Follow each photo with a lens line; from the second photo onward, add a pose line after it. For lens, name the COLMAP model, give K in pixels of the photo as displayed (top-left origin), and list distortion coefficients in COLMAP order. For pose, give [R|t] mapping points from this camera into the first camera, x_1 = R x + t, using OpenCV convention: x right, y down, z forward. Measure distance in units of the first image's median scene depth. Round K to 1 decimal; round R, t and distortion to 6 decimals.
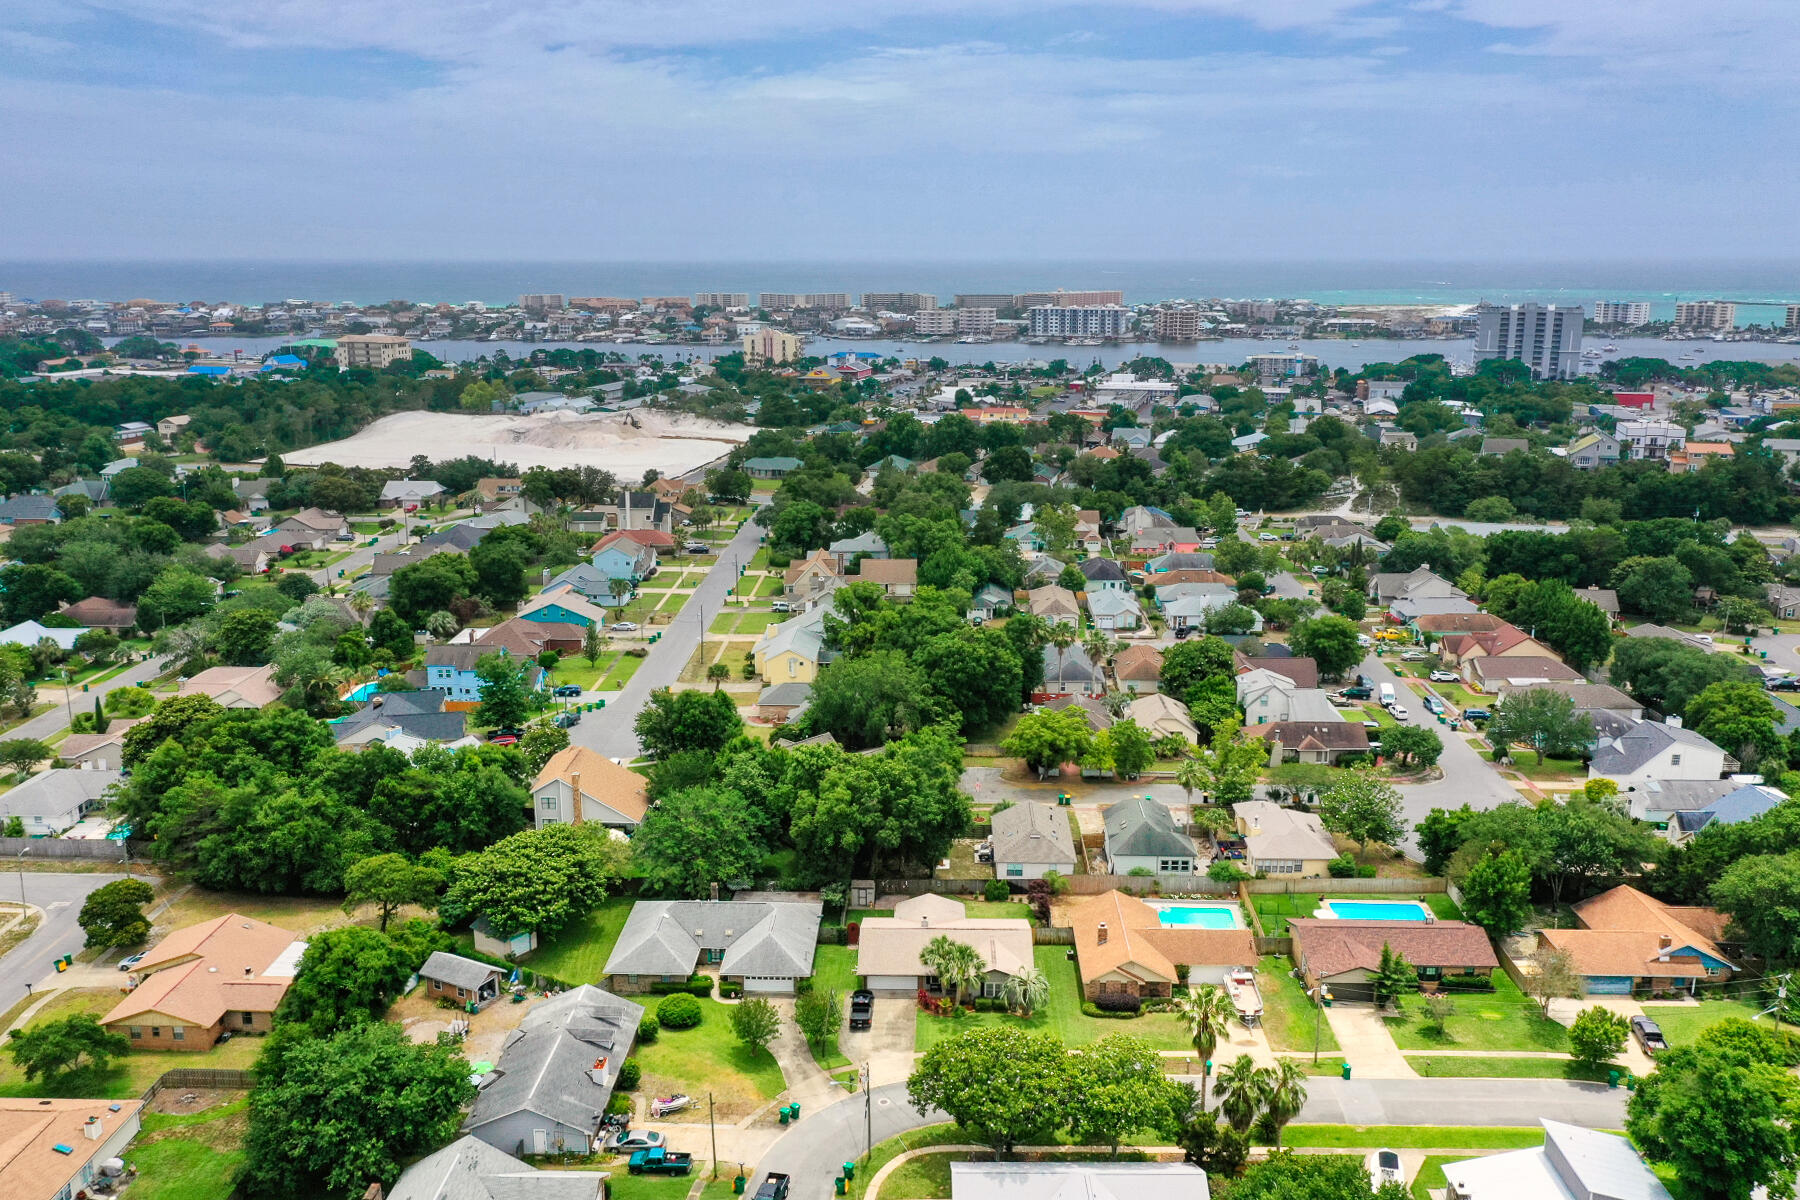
lens RADIAL K [[1458.8, 0, 899.0], [0, 1458.8, 596.2], [0, 0, 1]] dist [-0.002341, -0.004180]
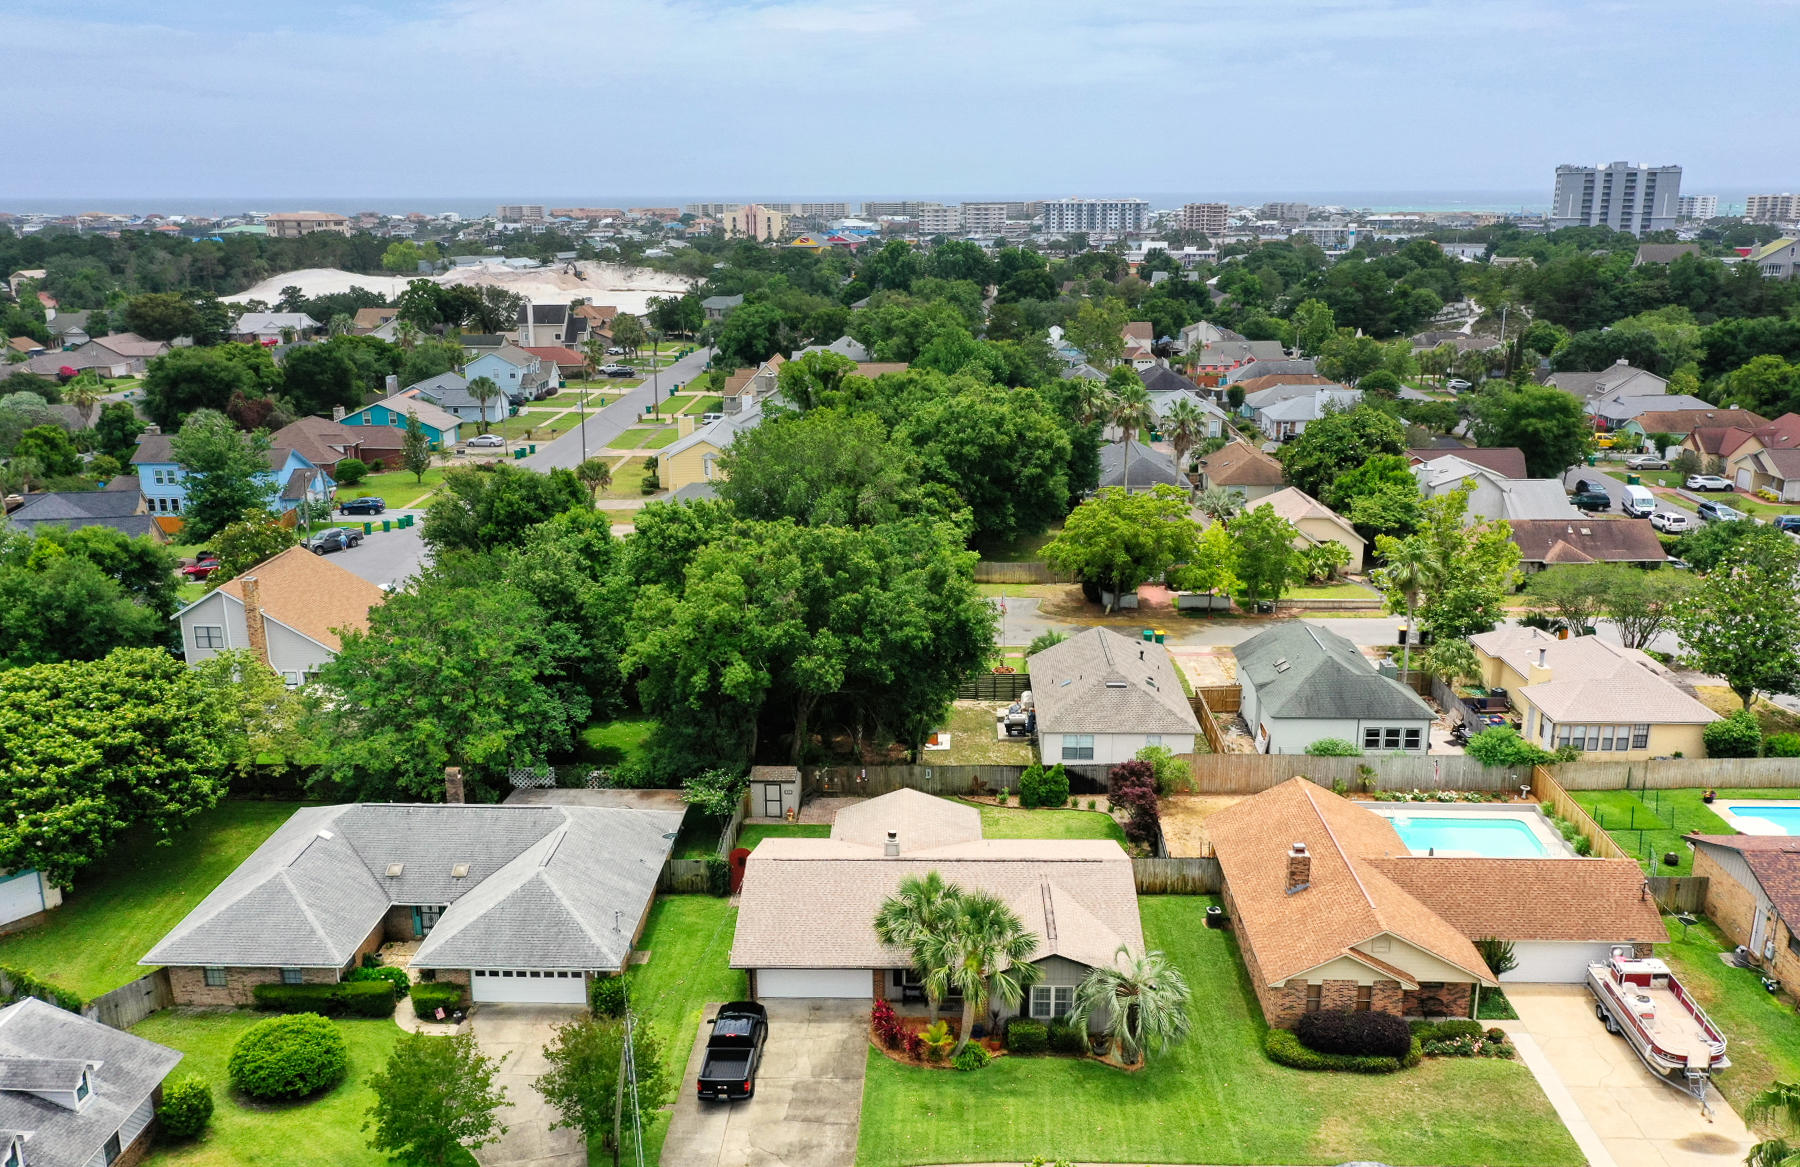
lens RADIAL K [[1468.0, 0, 902.8], [0, 1468.0, 586.1], [0, 0, 1]] dist [-0.003723, 0.004470]
pose [[0.999985, -0.004610, -0.003024, 0.016088], [0.004695, 0.999576, 0.028719, 0.092794], [0.002890, -0.028733, 0.999583, 0.390994]]
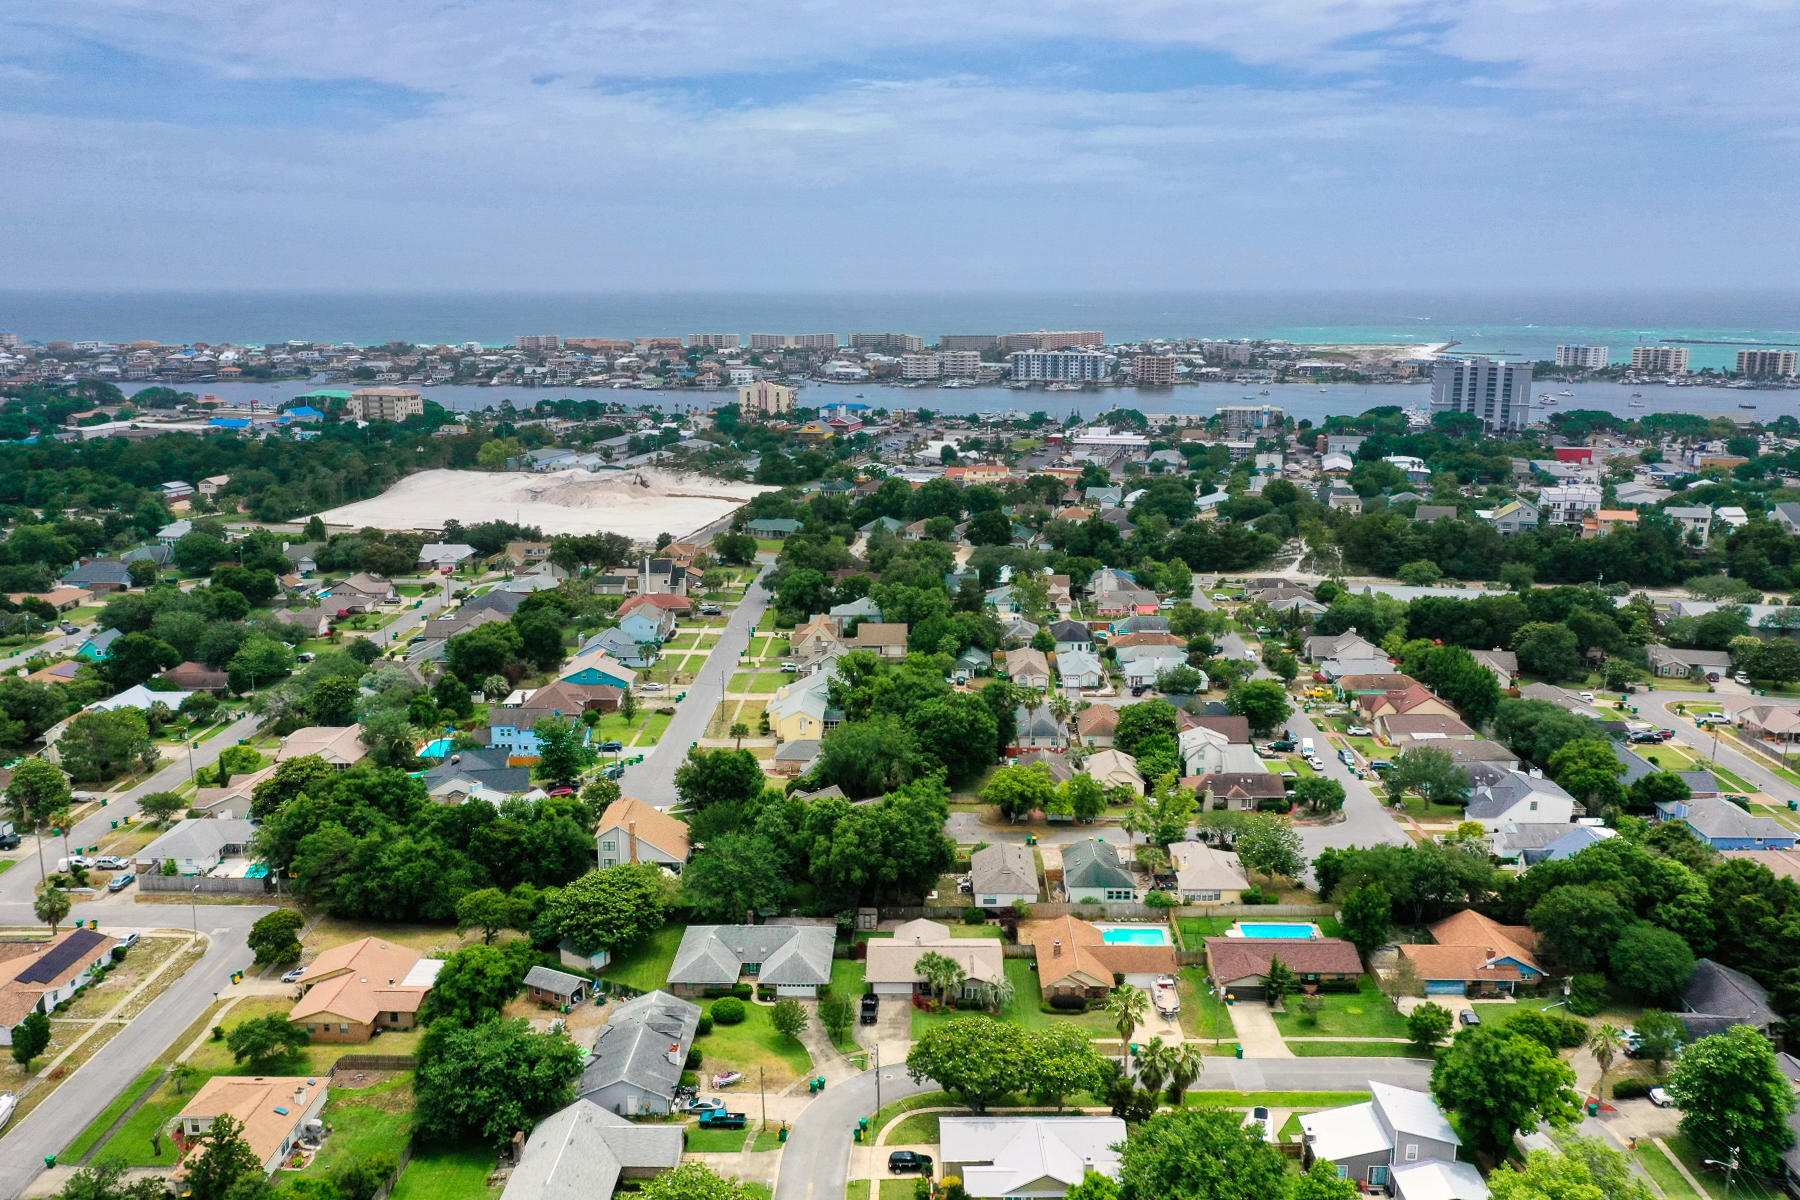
lens RADIAL K [[1458.8, 0, 898.0], [0, 1458.8, 601.3], [0, 0, 1]] dist [-0.002341, -0.004180]
pose [[0.999958, -0.002482, 0.008813, -0.007150], [0.002604, 0.999901, -0.013862, -0.038882], [-0.008778, 0.013884, 0.999865, -0.194673]]
